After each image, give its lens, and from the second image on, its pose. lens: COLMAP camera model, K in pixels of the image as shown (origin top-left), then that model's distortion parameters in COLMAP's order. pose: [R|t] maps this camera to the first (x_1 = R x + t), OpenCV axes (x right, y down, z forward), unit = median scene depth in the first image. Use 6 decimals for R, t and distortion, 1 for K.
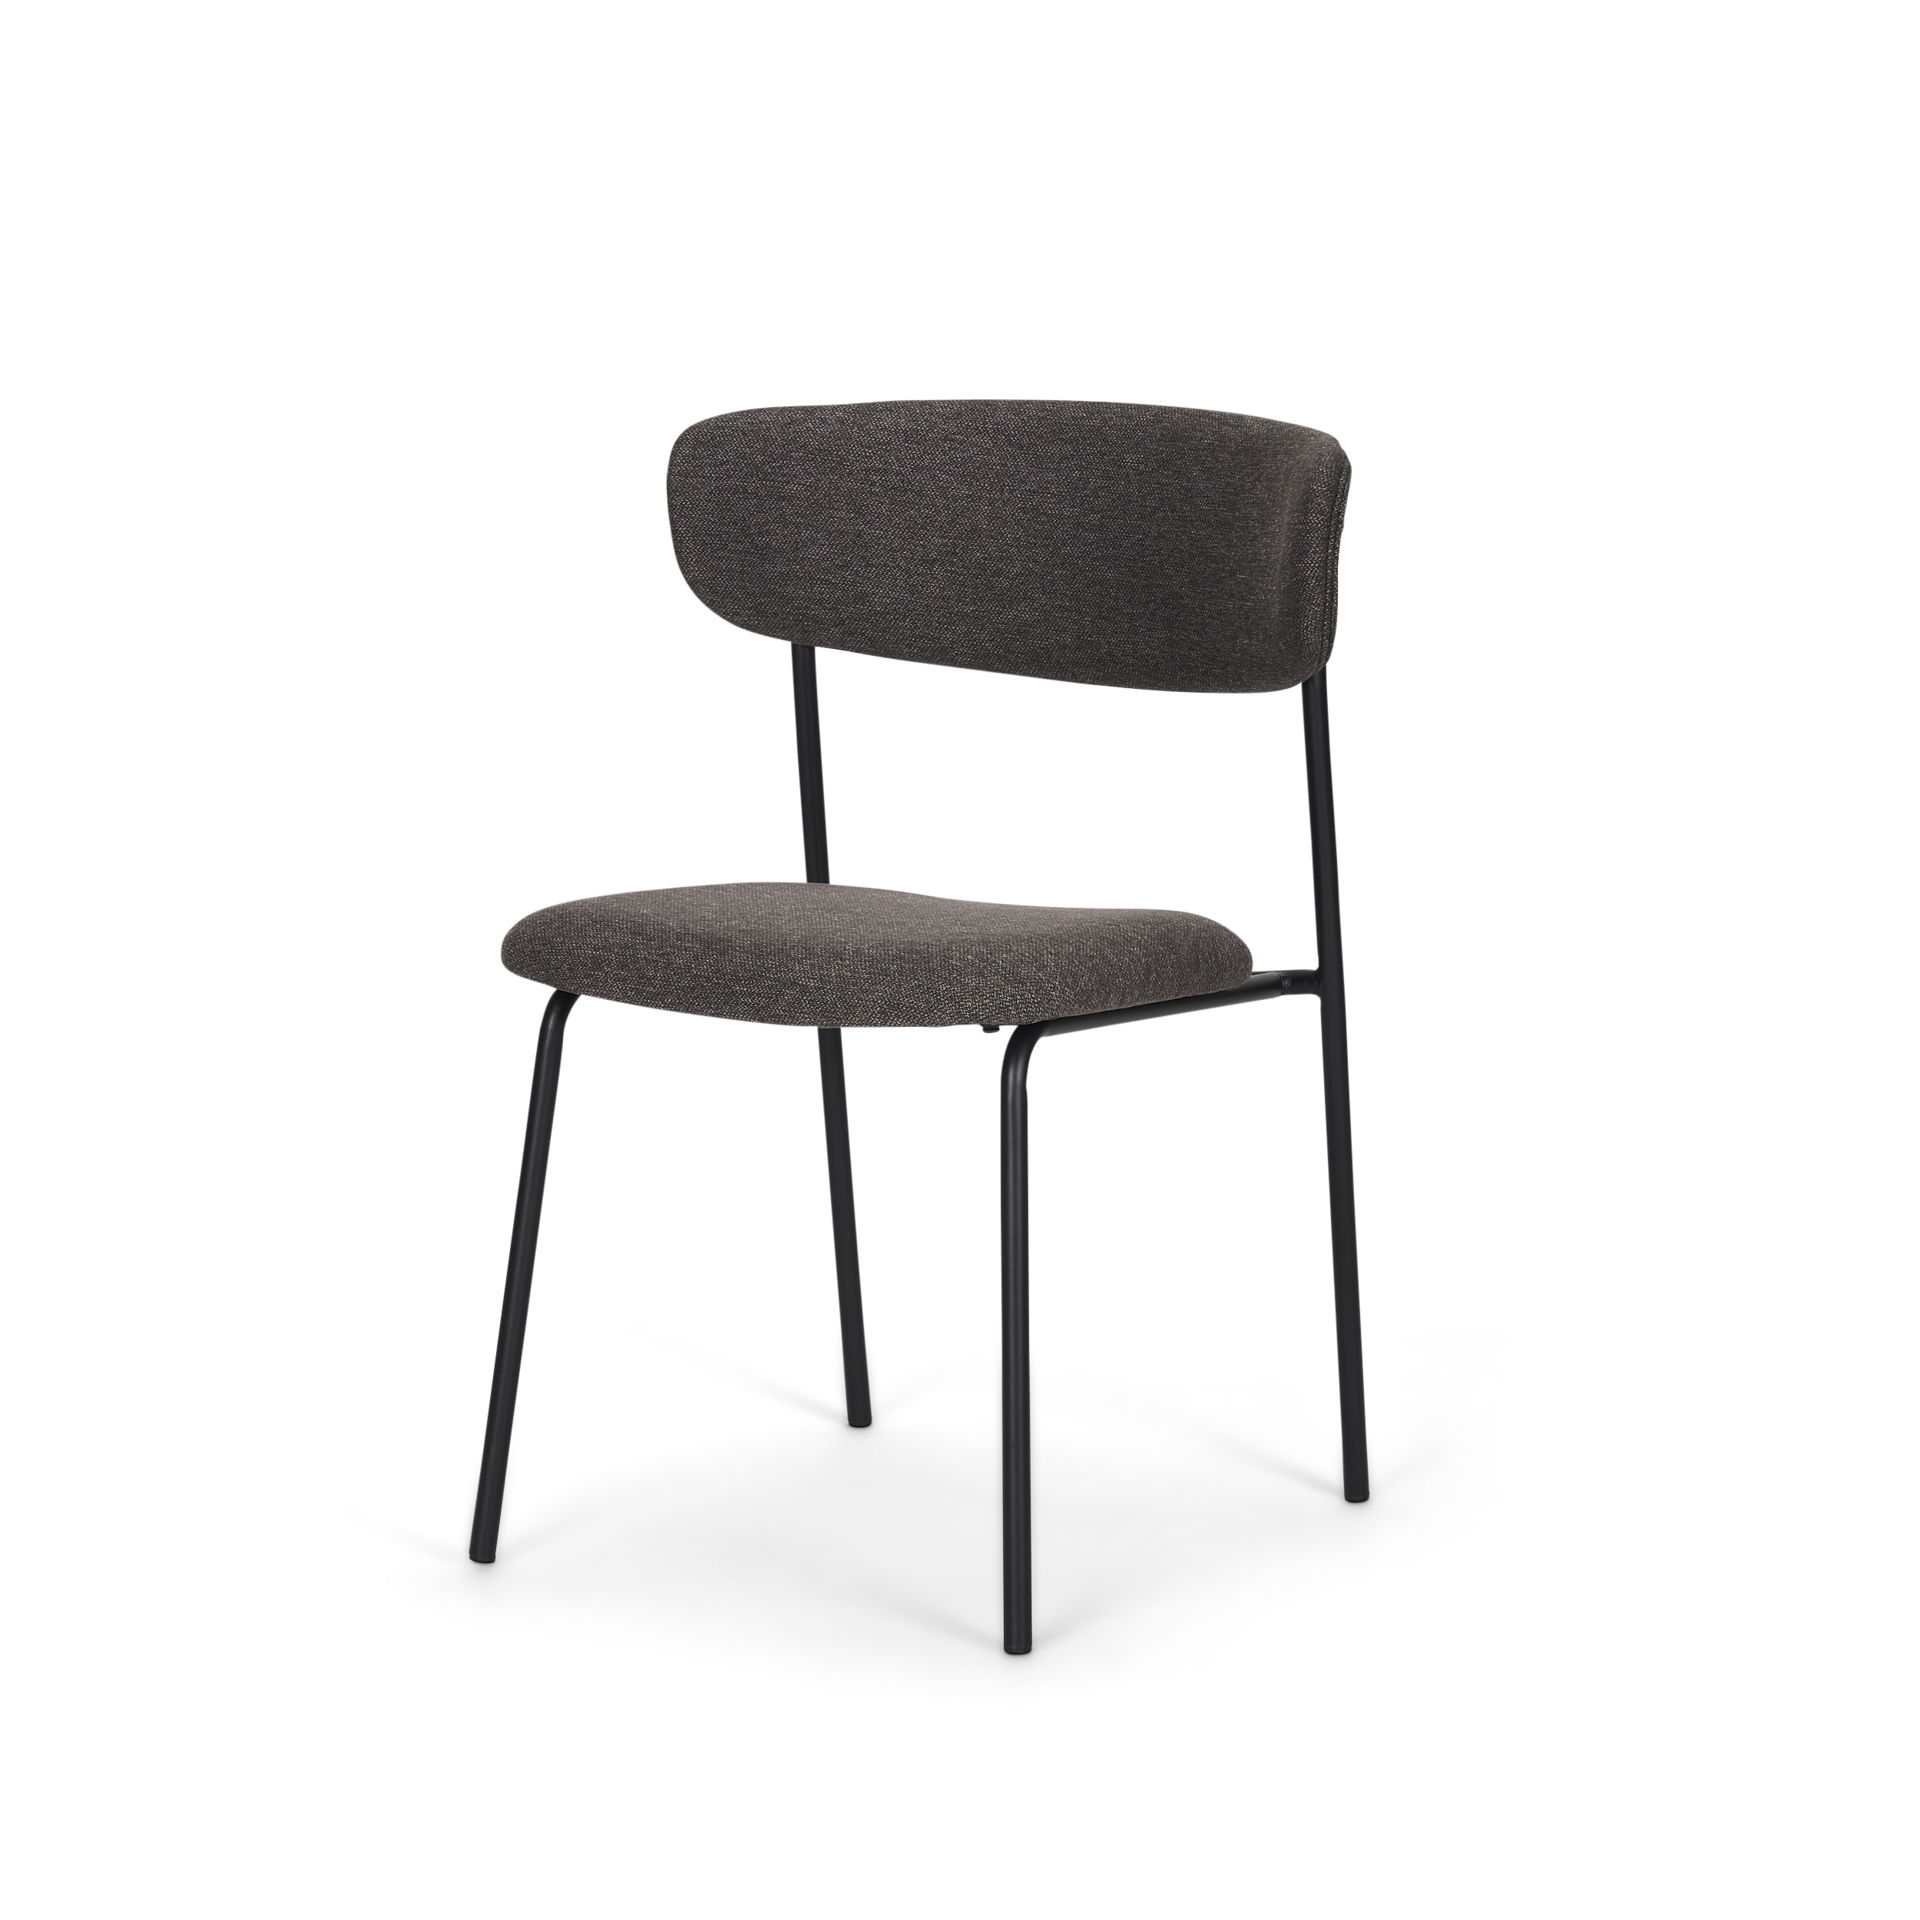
lens RADIAL K [[5425.9, 0, 960.0], [0, 5425.9, 960.0], [0, 0, 1]] dist [0.023025, -0.046223]
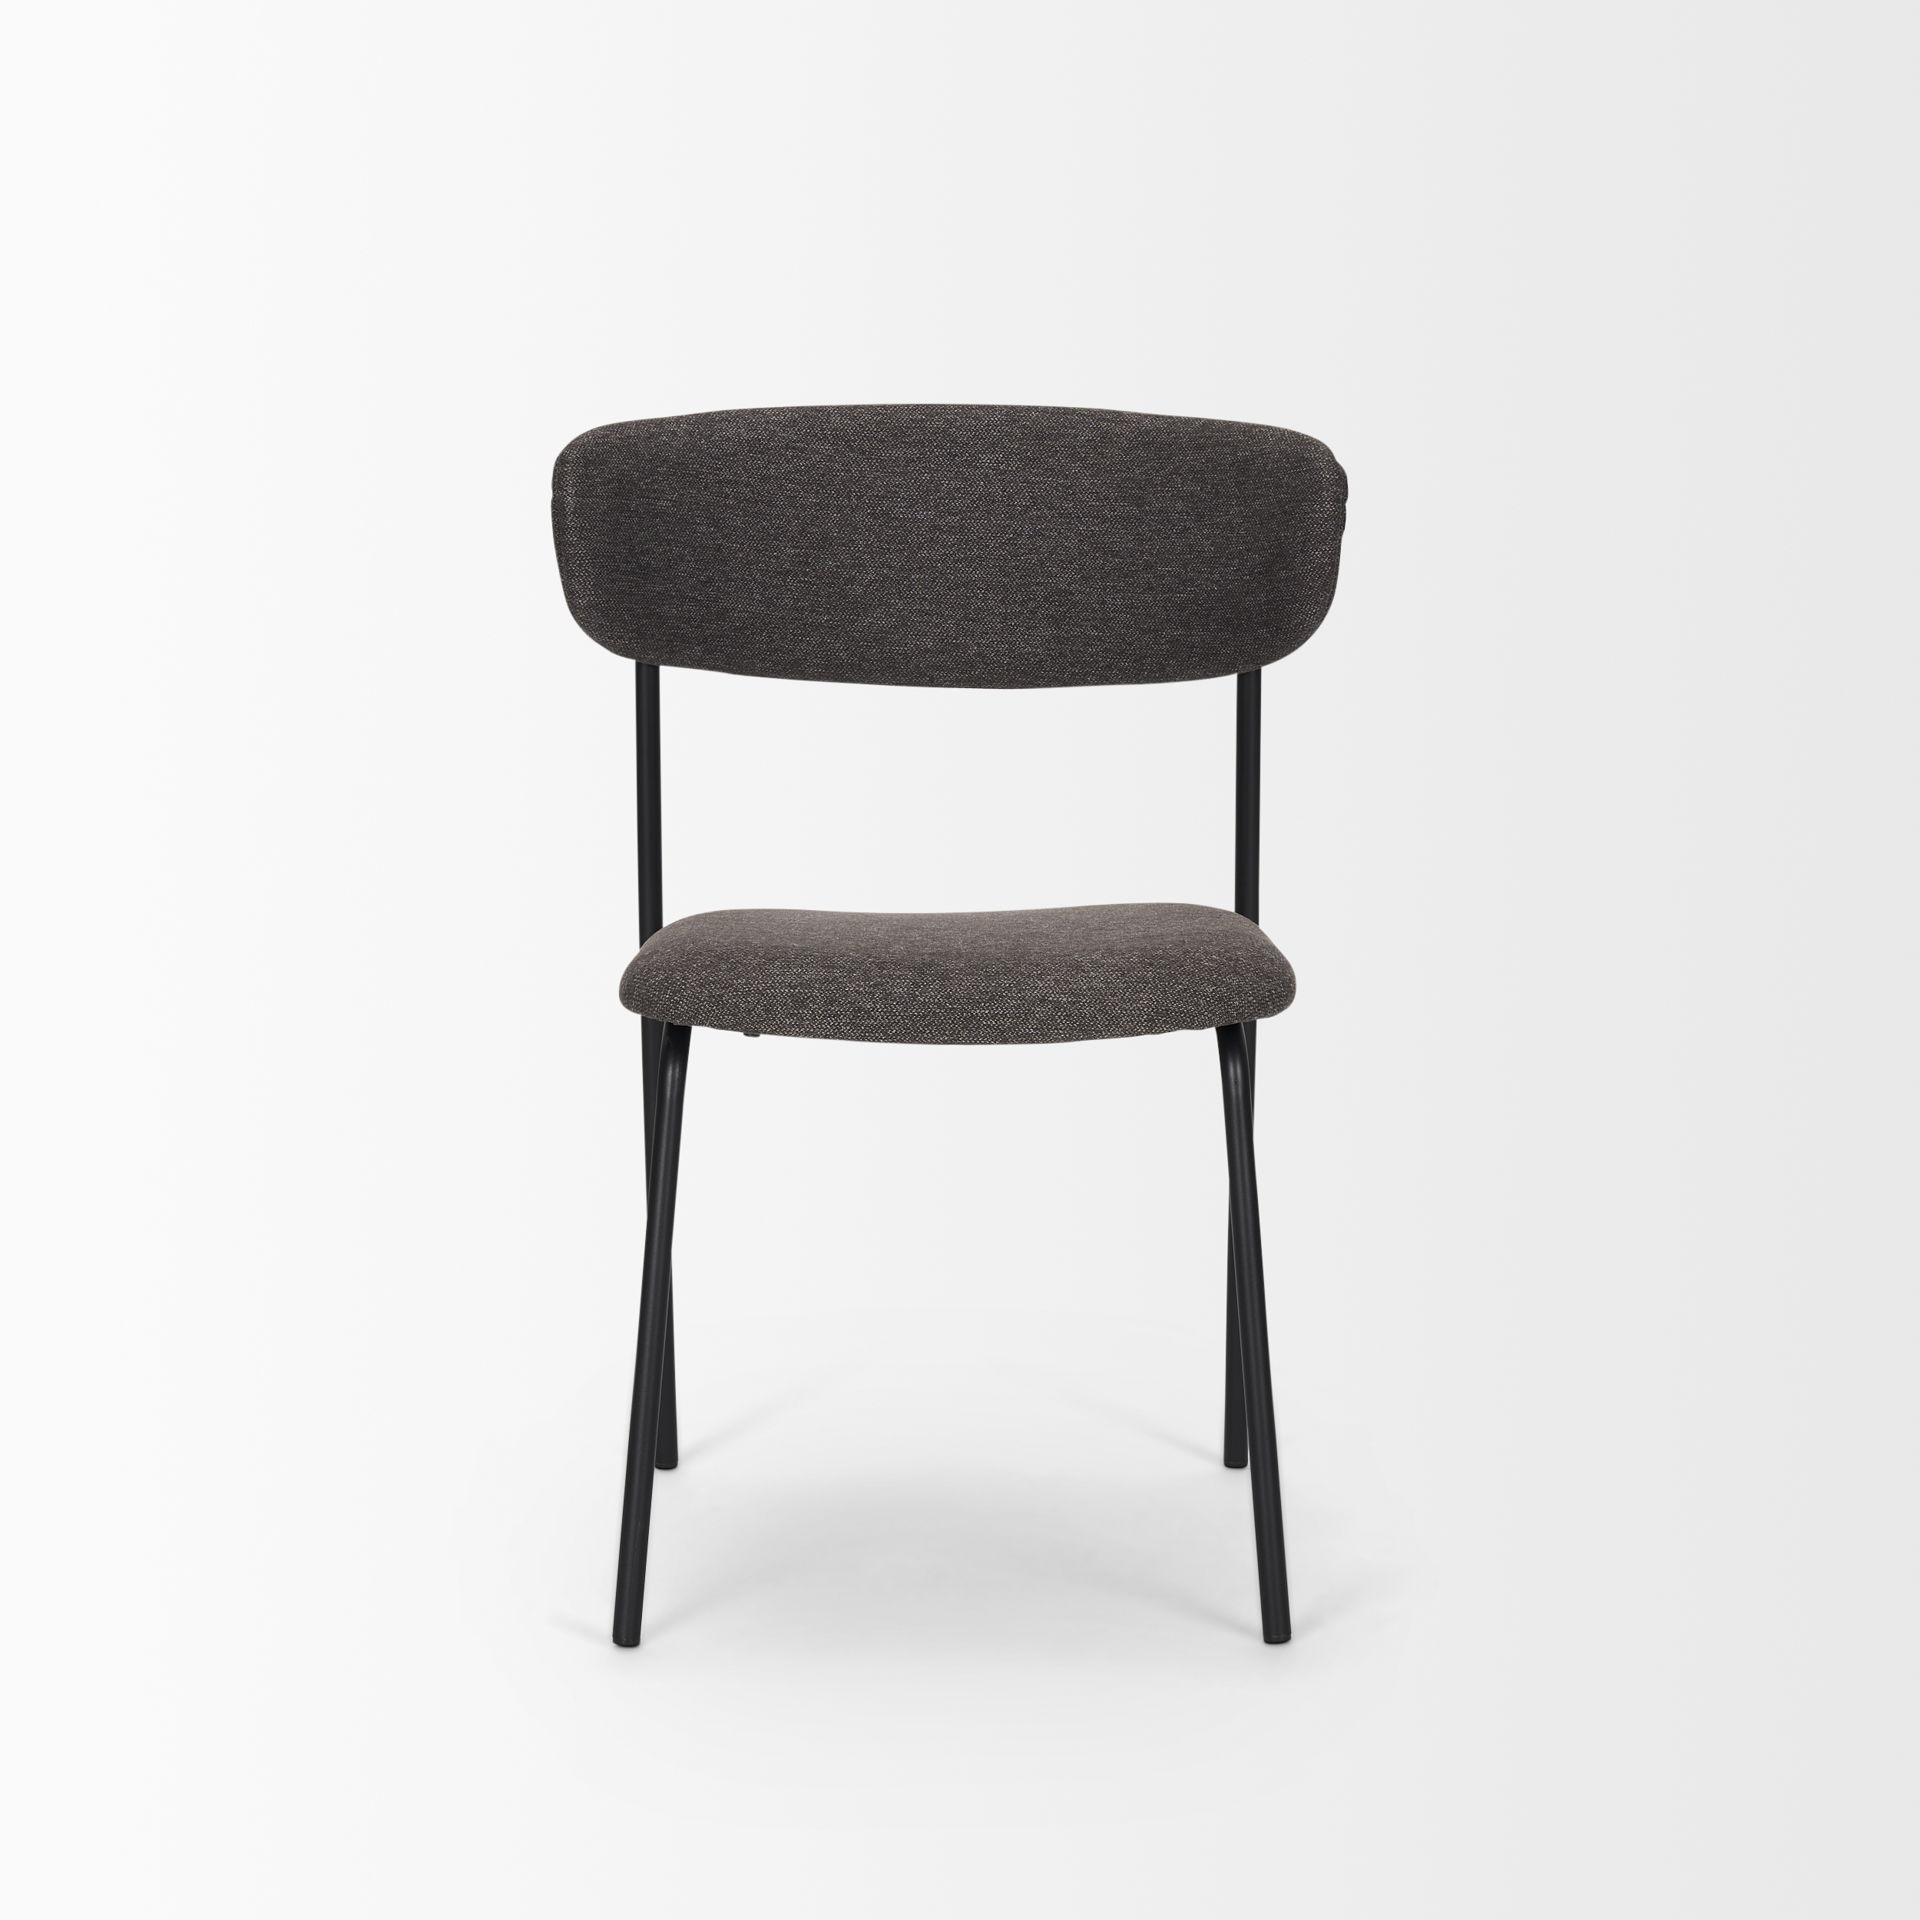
lens RADIAL K [[5425.9, 0, 960.0], [0, 5425.9, 960.0], [0, 0, 1]] dist [0.023025, -0.046223]
pose [[0.852090, -0.088909, 0.515788, -0.491807], [0.087863, 0.995780, 0.026497, -0.027148], [-0.515967, 0.022741, 0.856307, 0.147527]]
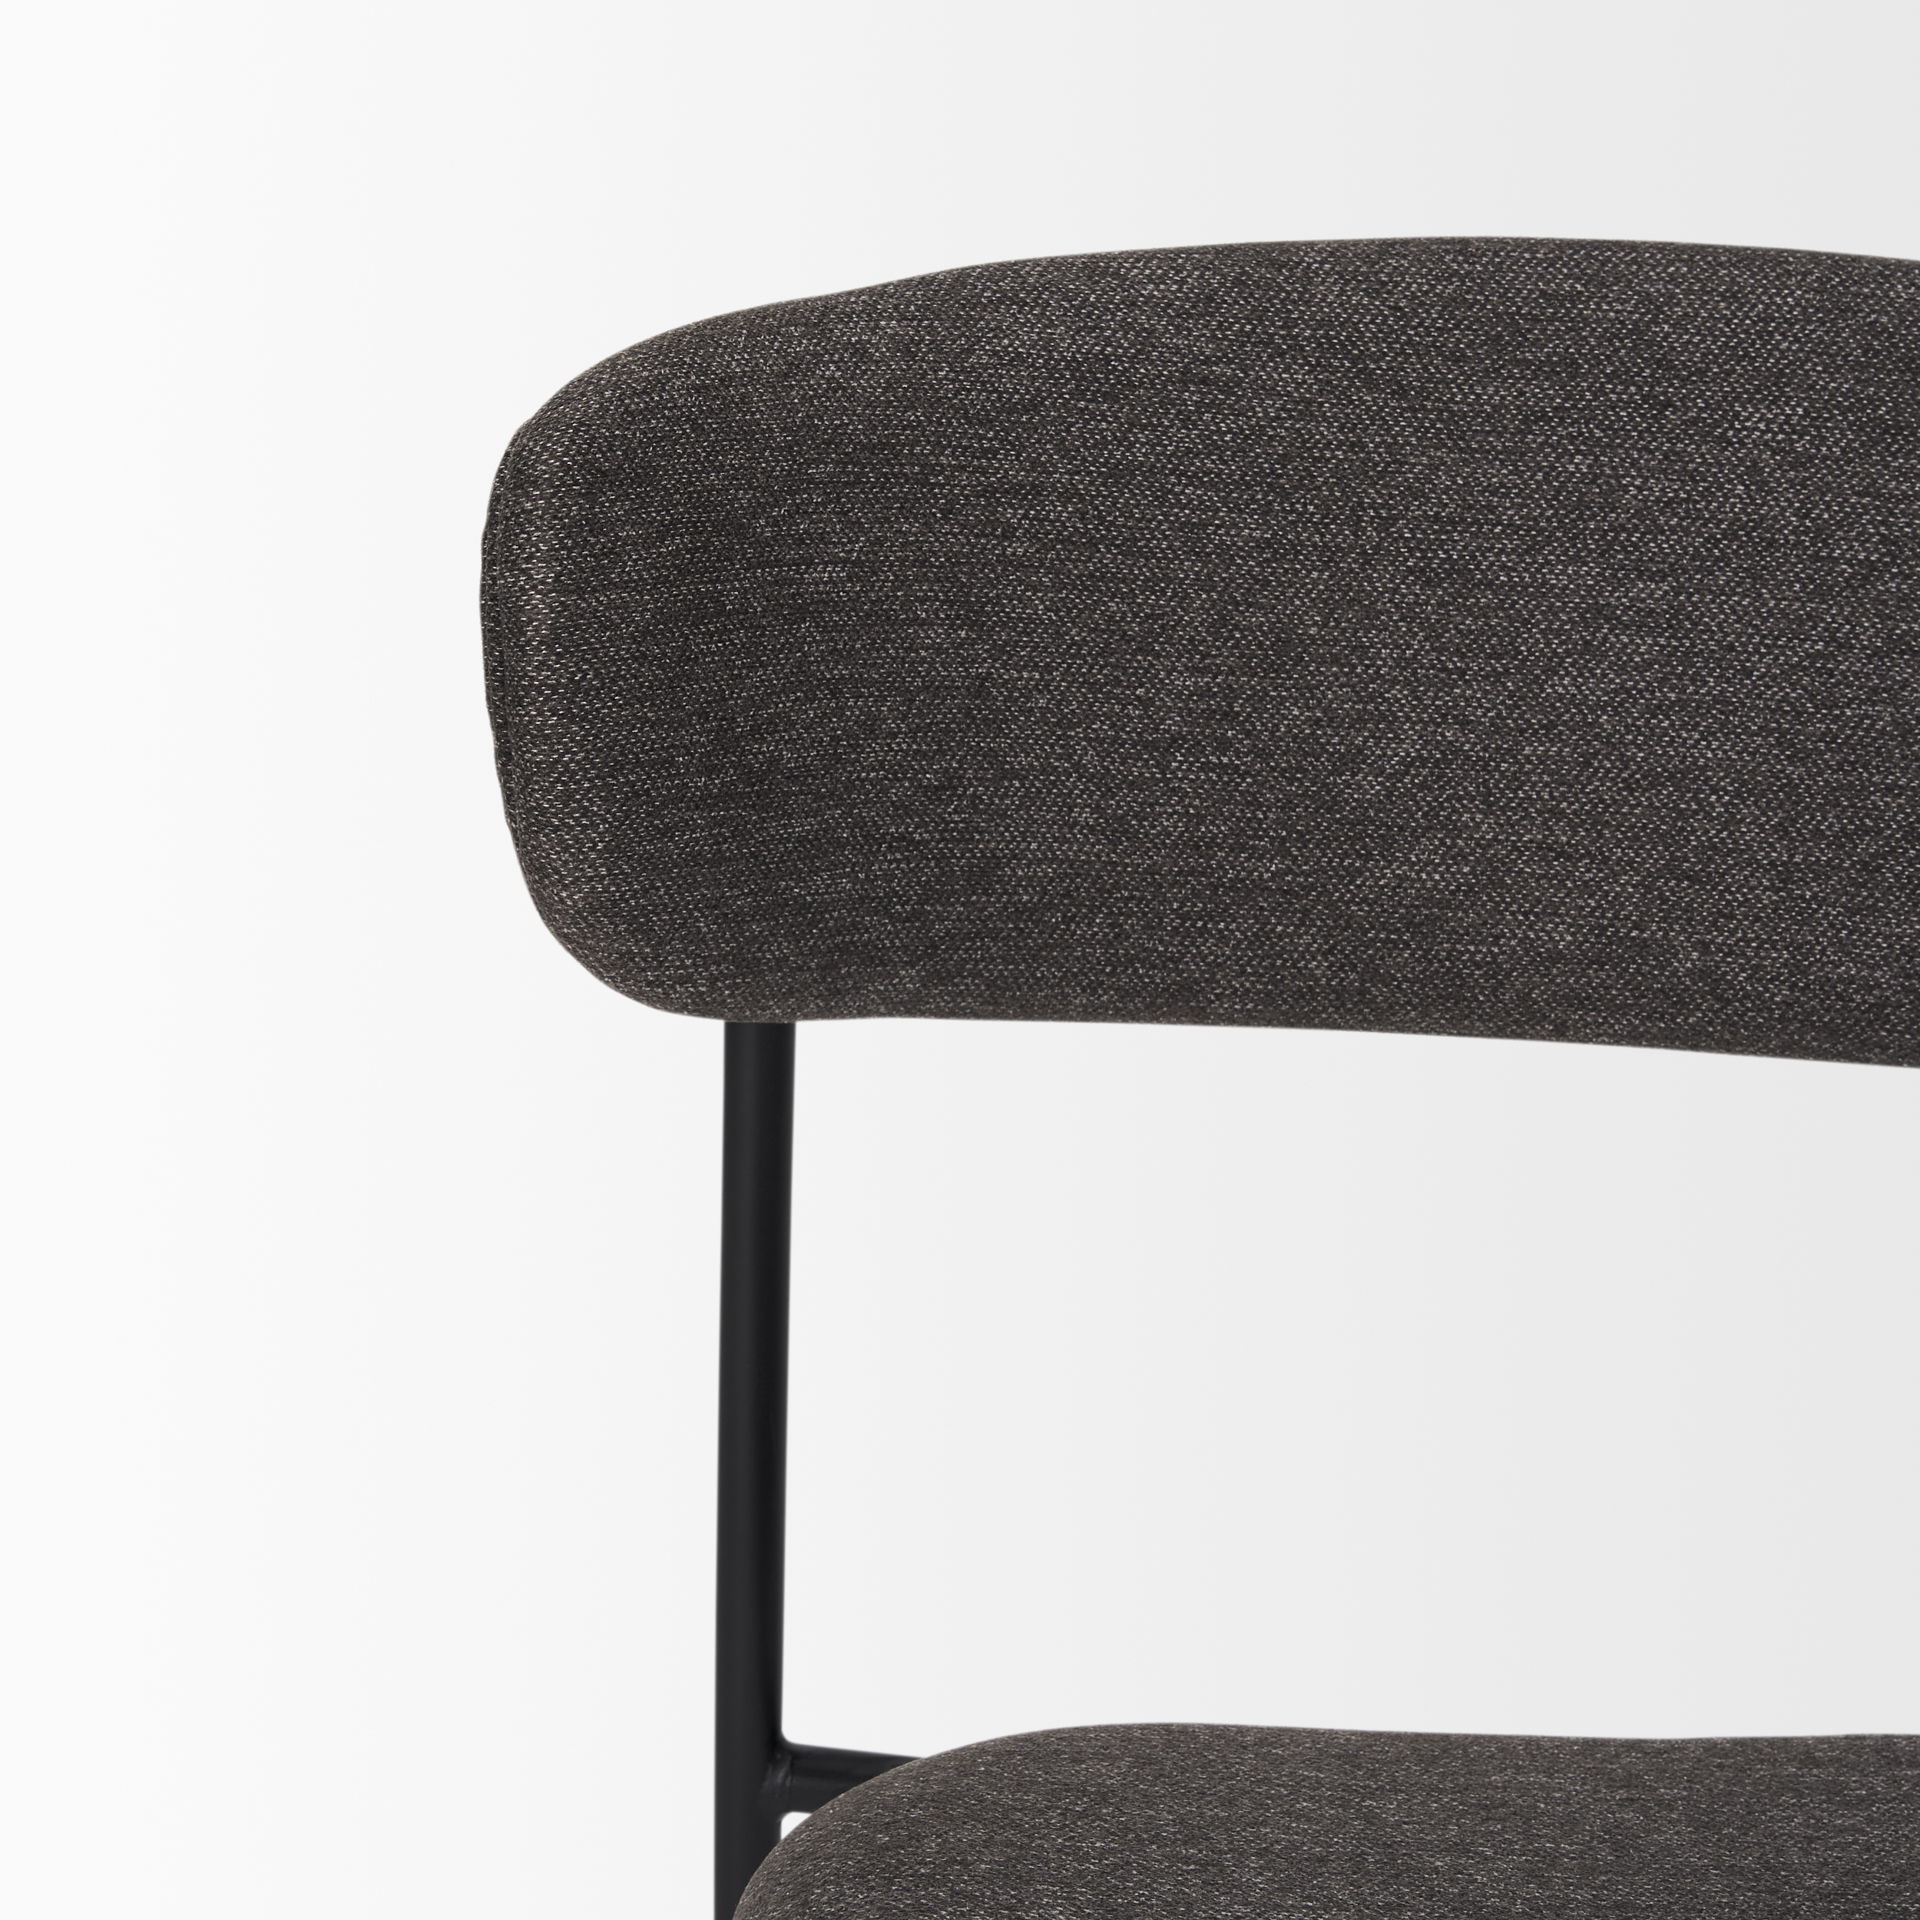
lens RADIAL K [[5760.8, 0, 960.0], [0, 5760.8, 960.0], [0, 0, 1]] dist [0.033704, 0.615997]
pose [[0.863658, -0.131951, 0.486502, -0.193779], [0.055446, 0.984142, 0.168494, -0.121983], [-0.501020, -0.118546, 0.857278, 0.699988]]
